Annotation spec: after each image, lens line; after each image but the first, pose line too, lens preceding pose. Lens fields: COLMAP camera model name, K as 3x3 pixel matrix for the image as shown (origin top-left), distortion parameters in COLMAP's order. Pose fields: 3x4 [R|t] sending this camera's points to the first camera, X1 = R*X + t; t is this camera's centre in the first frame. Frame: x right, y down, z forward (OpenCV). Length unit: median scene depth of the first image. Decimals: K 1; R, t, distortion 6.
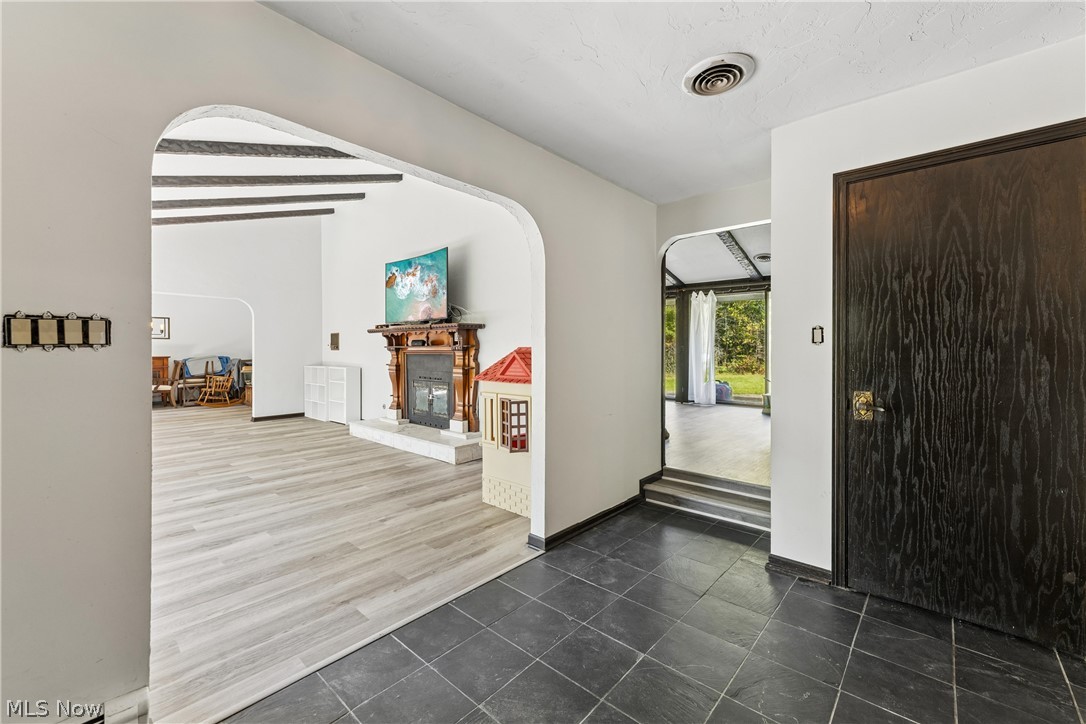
lens RADIAL K [[437.0, 0, 541.4], [0, 437.0, 356.6], [0, 0, 1]] dist [-0.002088, -0.000245]
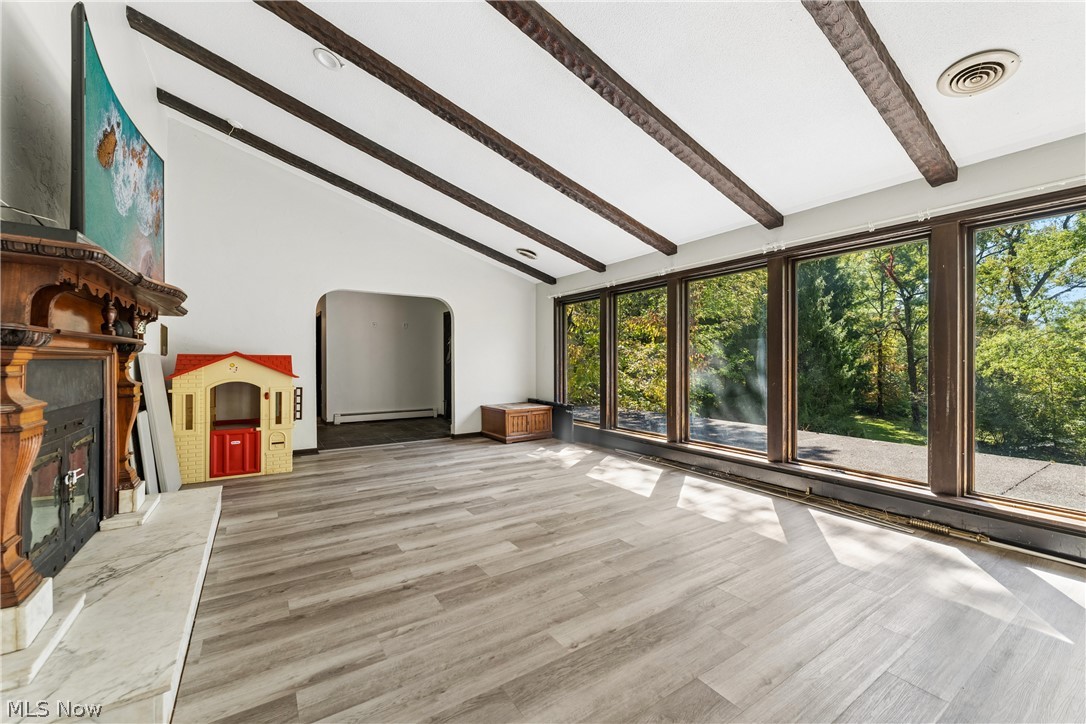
lens RADIAL K [[437.0, 0, 545.5], [0, 437.0, 359.5], [0, 0, 1]] dist [-0.002088, -0.000245]
pose [[-0.967212, -0.002471, 0.253957, -1.168640], [0.001225, 0.999896, 0.014395, -0.015995], [-0.253966, 0.014234, -0.967108, 2.019339]]
